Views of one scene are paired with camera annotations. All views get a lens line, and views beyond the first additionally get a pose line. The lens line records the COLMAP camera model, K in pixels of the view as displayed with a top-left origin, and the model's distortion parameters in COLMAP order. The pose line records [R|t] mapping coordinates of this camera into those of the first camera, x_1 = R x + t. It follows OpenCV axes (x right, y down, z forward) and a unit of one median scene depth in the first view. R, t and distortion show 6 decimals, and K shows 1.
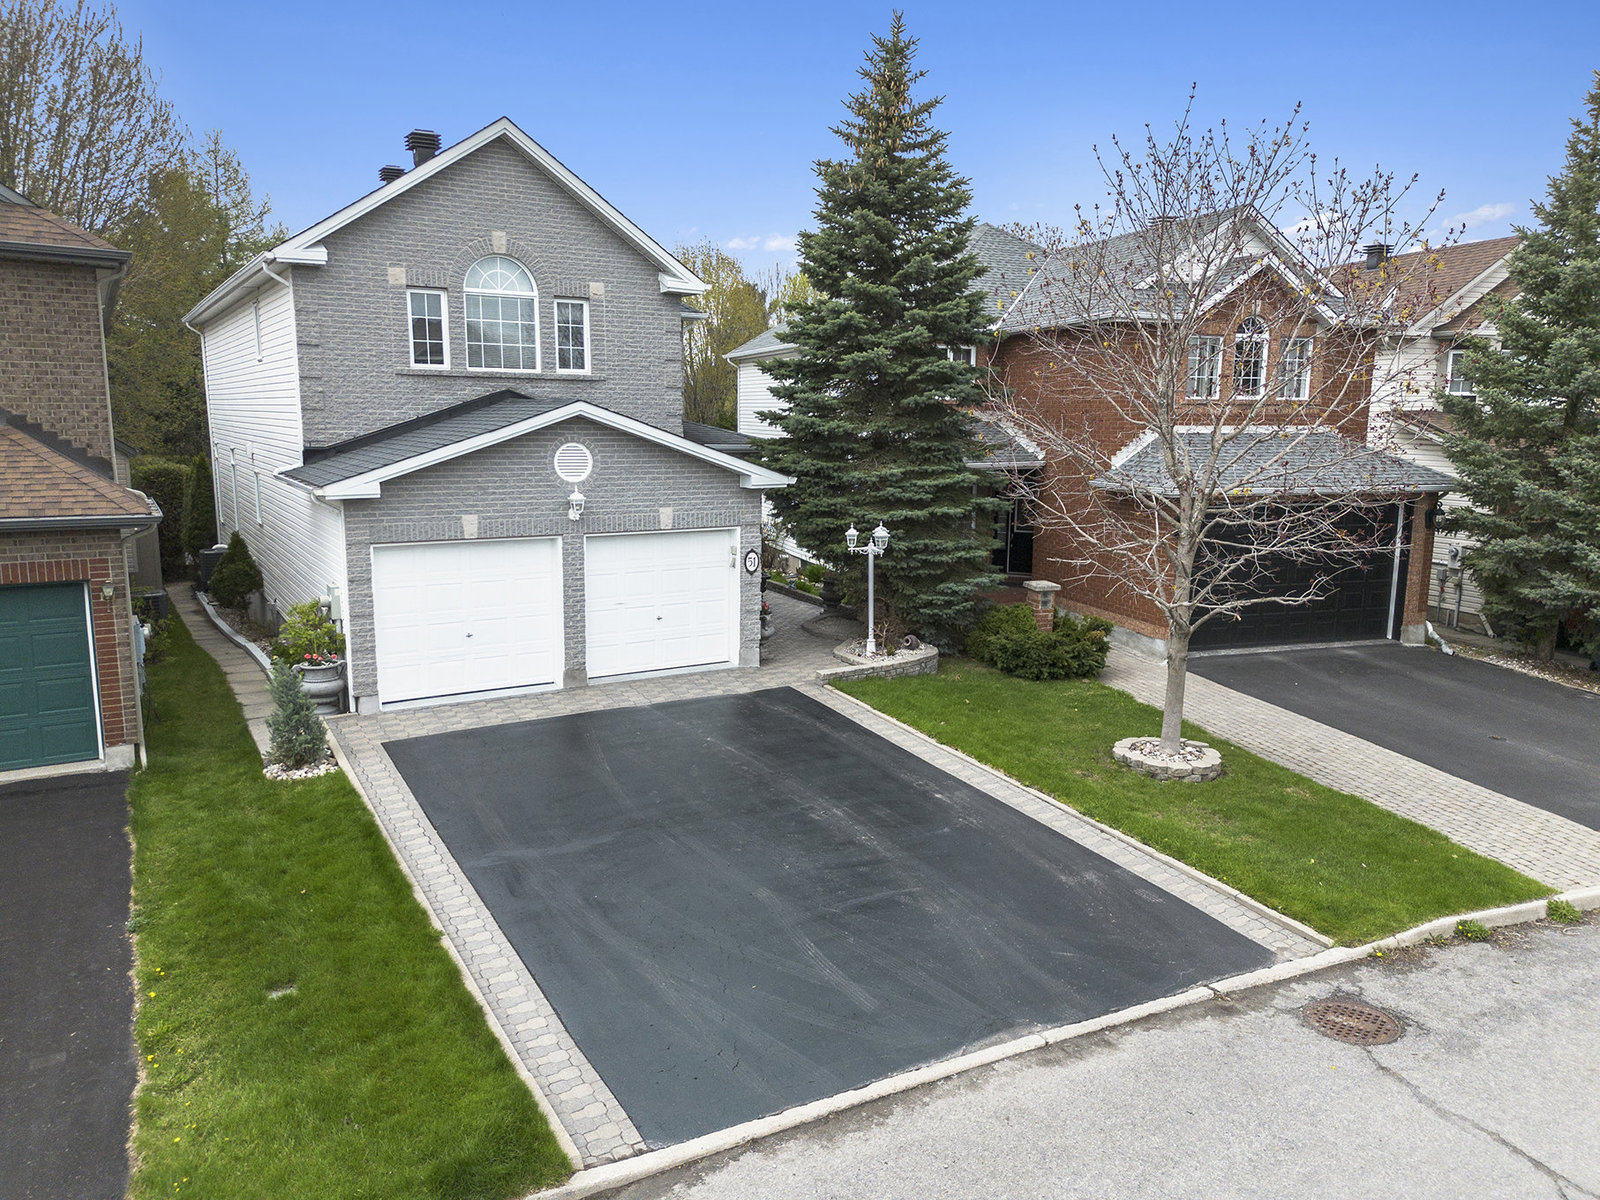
lens RADIAL K [[1130.7, 0, 800.0], [0, 1130.7, 600.0], [0, 0, 1]] dist [0.059036, -0.048144]
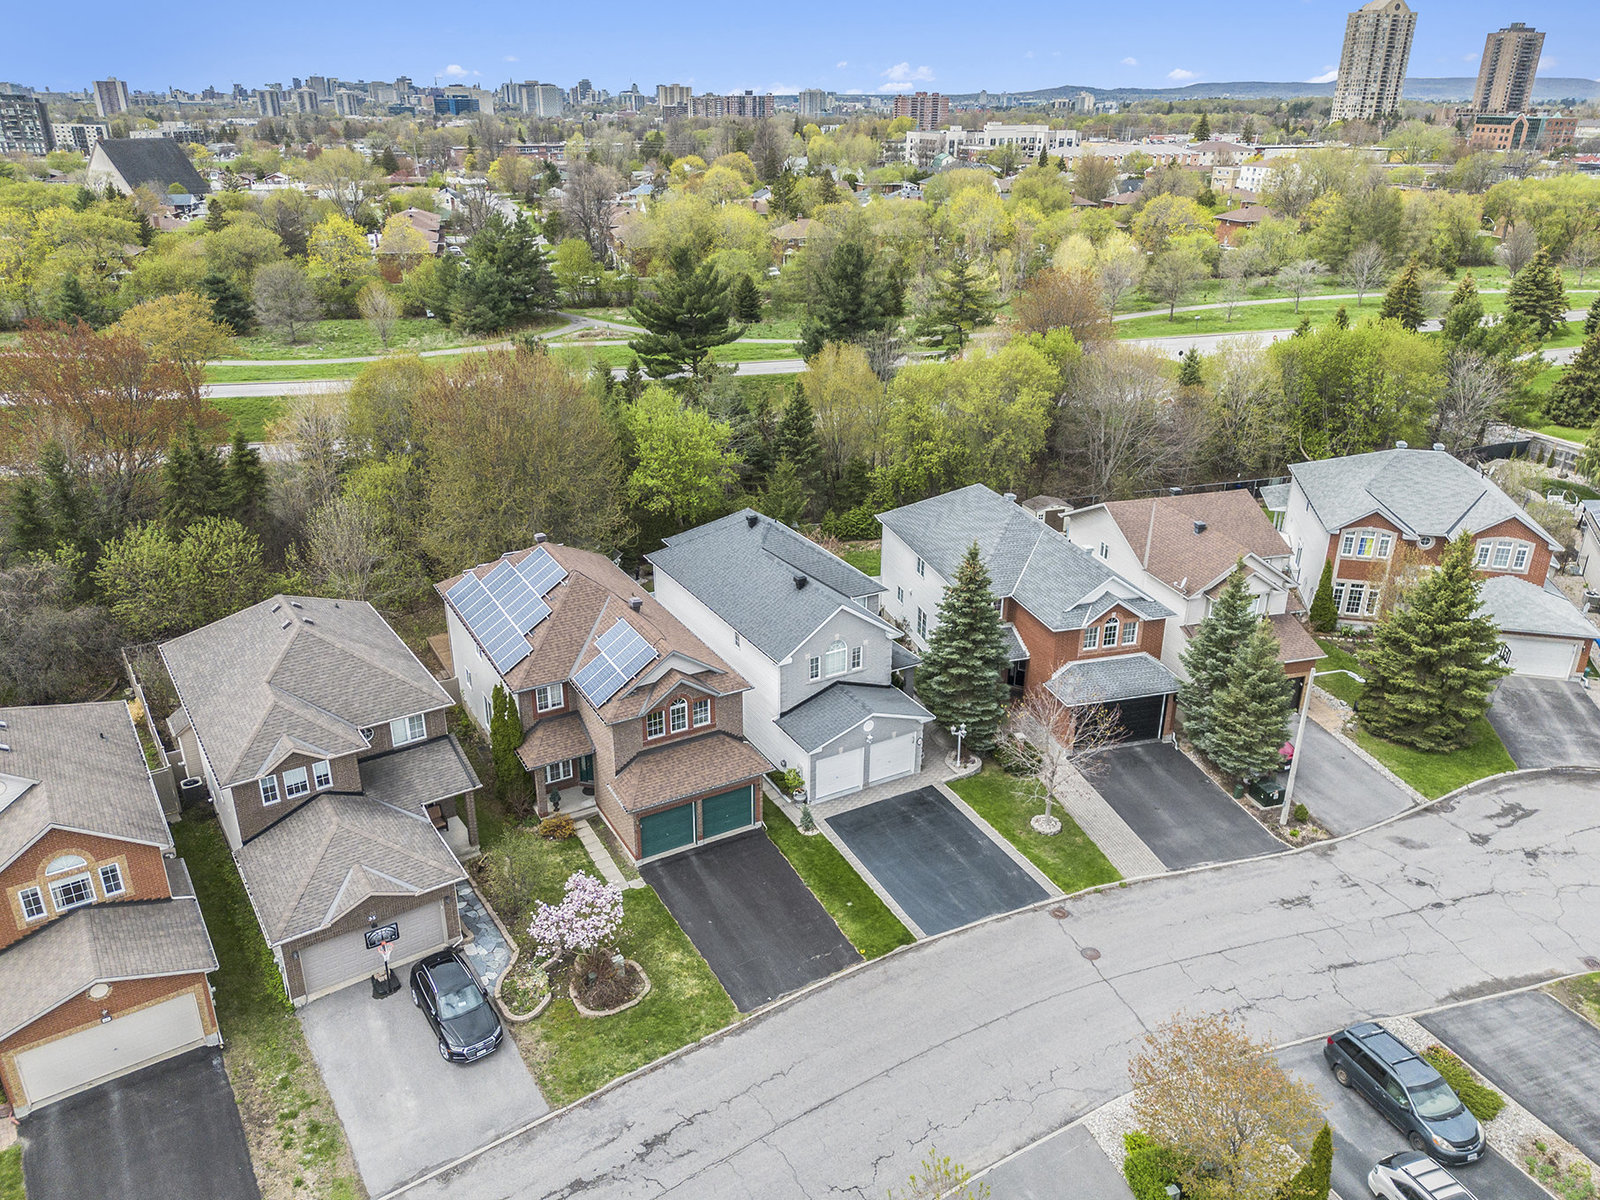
lens RADIAL K [[1129.7, 0, 799.5], [0, 1129.7, 617.7], [0, 0, 1]] dist [0.073199, -0.074782]
pose [[0.999032, 0.010990, -0.042601, -0.271037], [0.000199, 0.967159, 0.254171, -1.267224], [0.043995, -0.253933, 0.966221, -2.082842]]
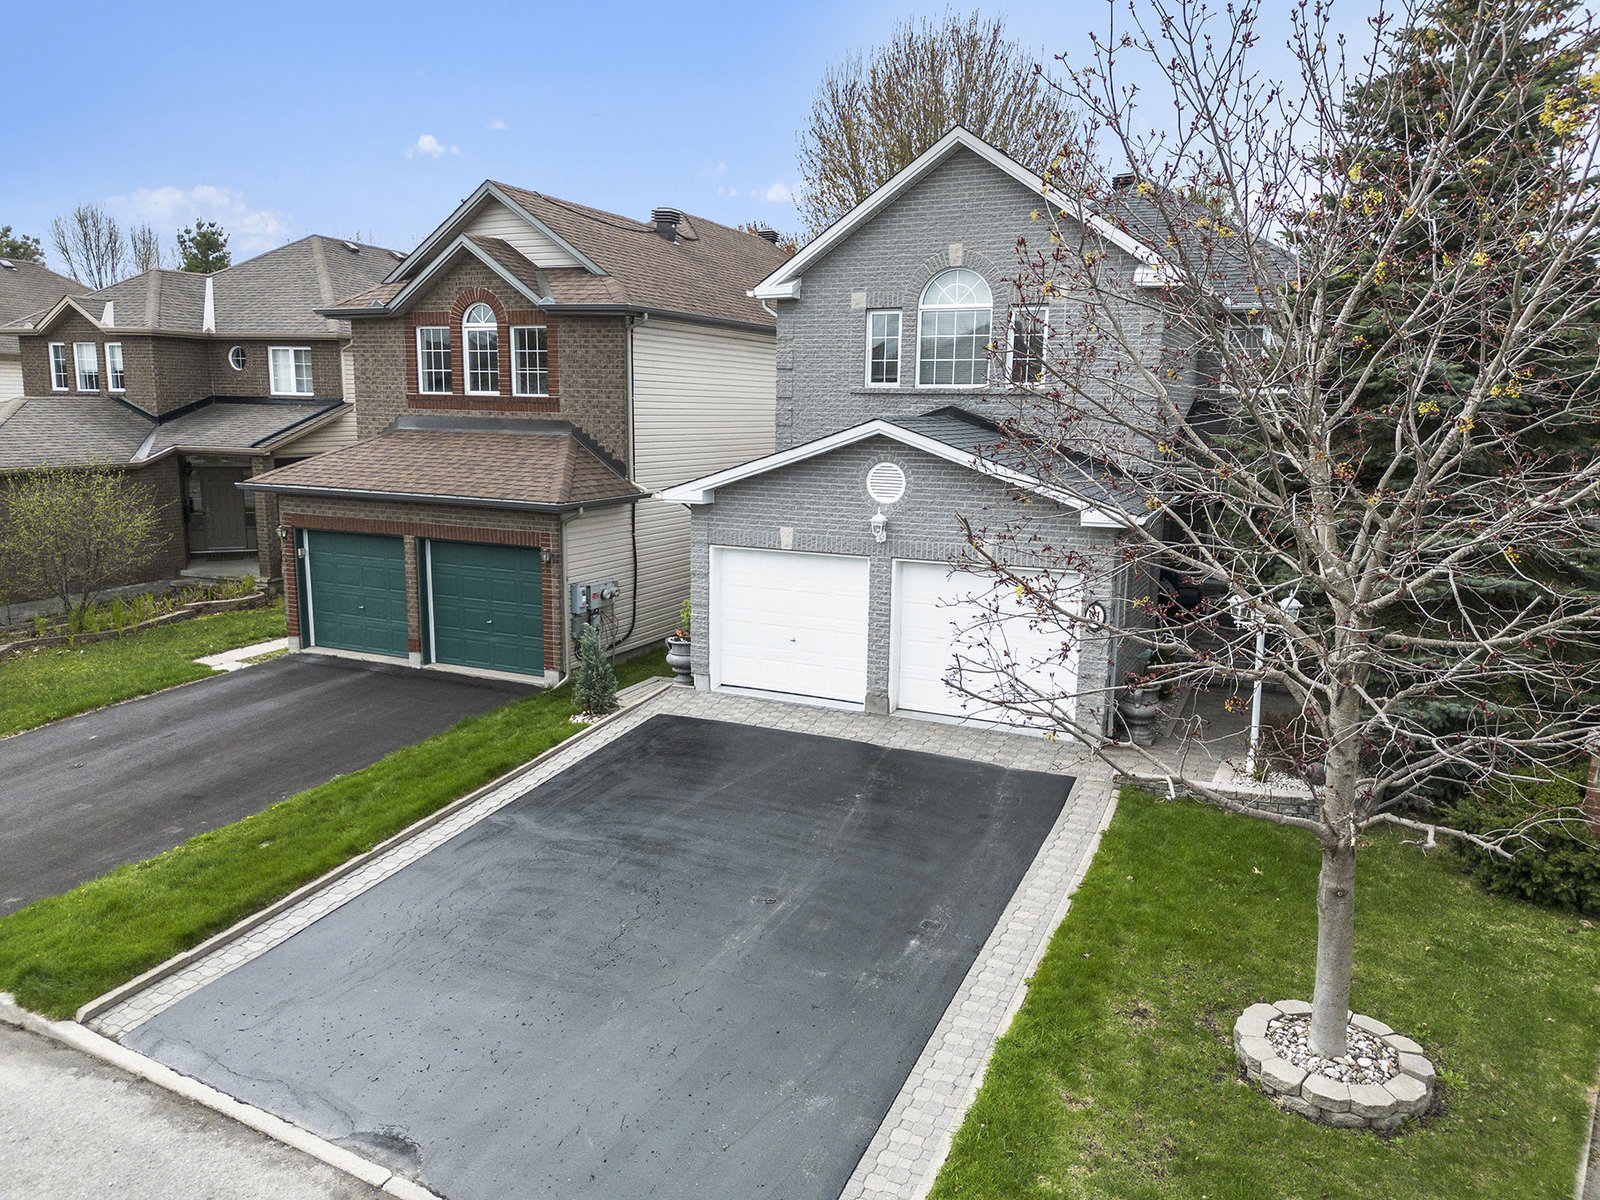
lens RADIAL K [[1124.5, 0, 794.5], [0, 1124.5, 599.7], [0, 0, 1]] dist [0.119862, -0.158338]
pose [[0.550402, 0.141693, -0.822789, 0.577455], [-0.145654, 0.986677, 0.072482, -0.083794], [0.822097, 0.079948, 0.563707, 0.414798]]
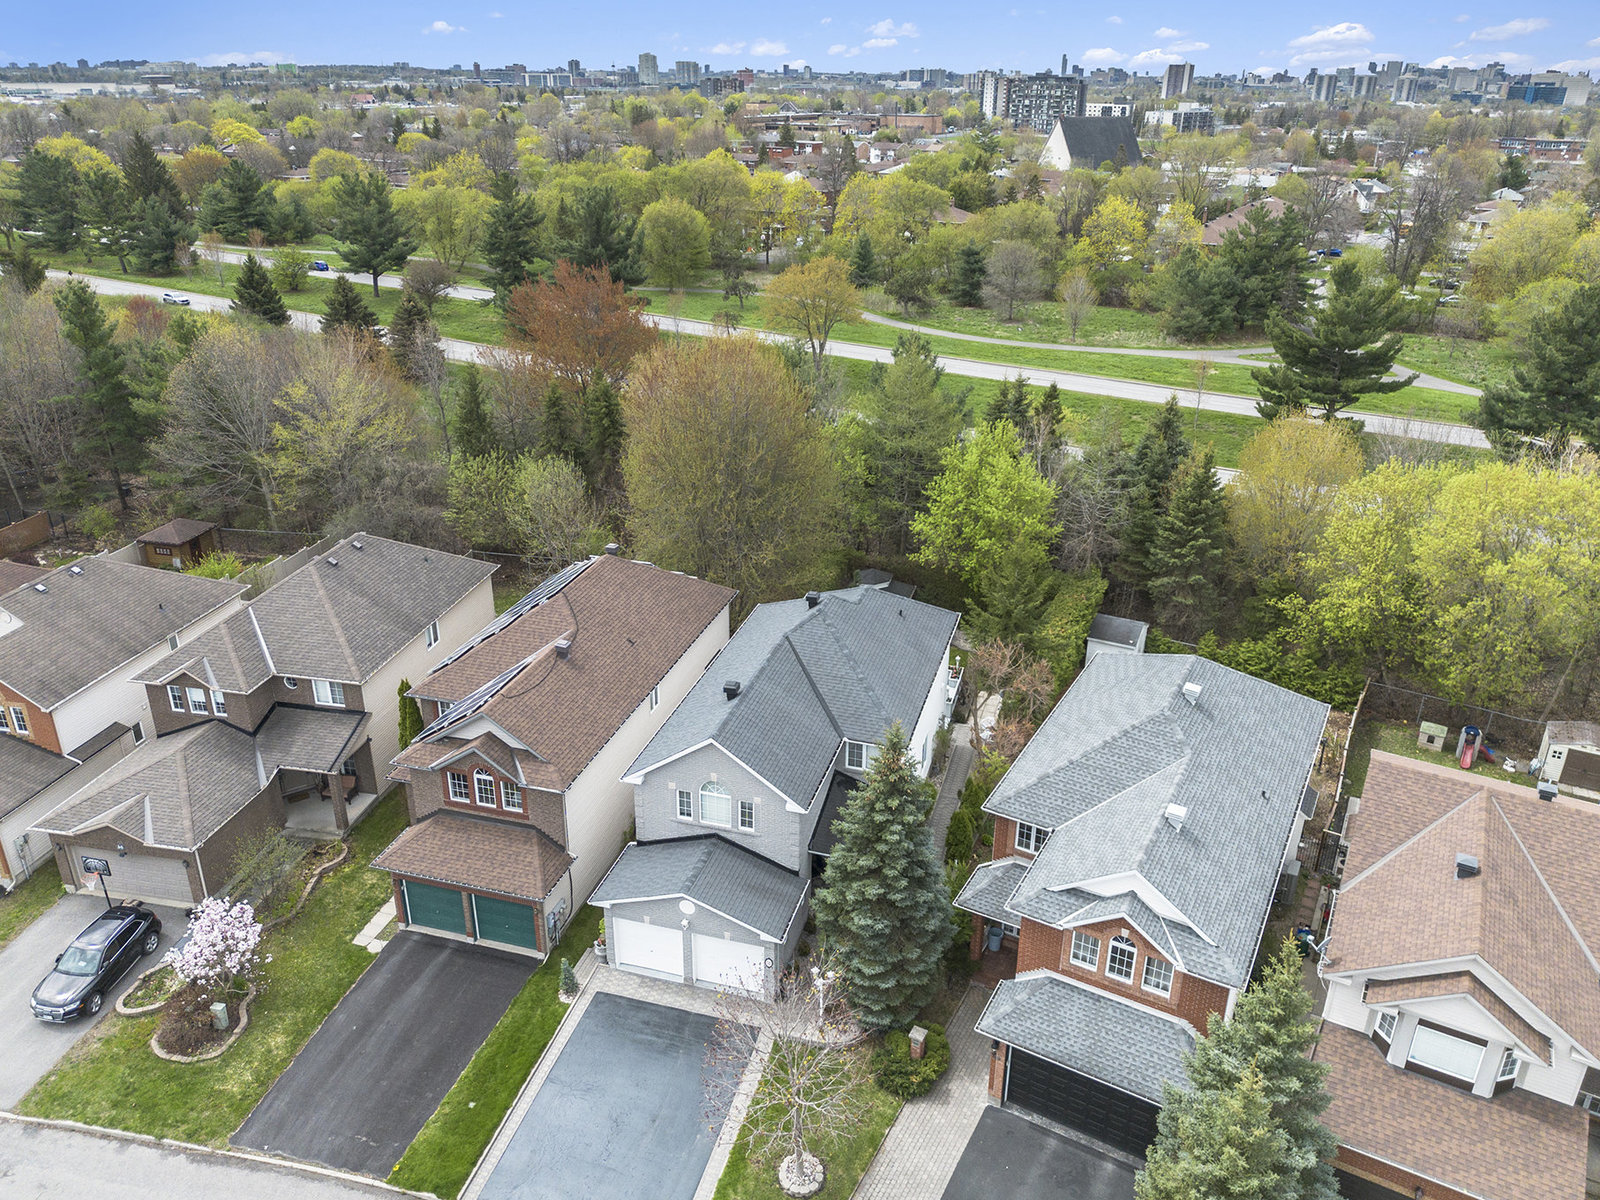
lens RADIAL K [[1170.7, 0, 800.0], [0, 1170.7, 600.0], [0, 0, 1]] dist [0.034096, -0.001832]
pose [[0.670148, 0.296946, -0.680239, 1.467801], [-0.124196, 0.948424, 0.291663, -1.509101], [0.731763, -0.110974, 0.672463, -0.408755]]
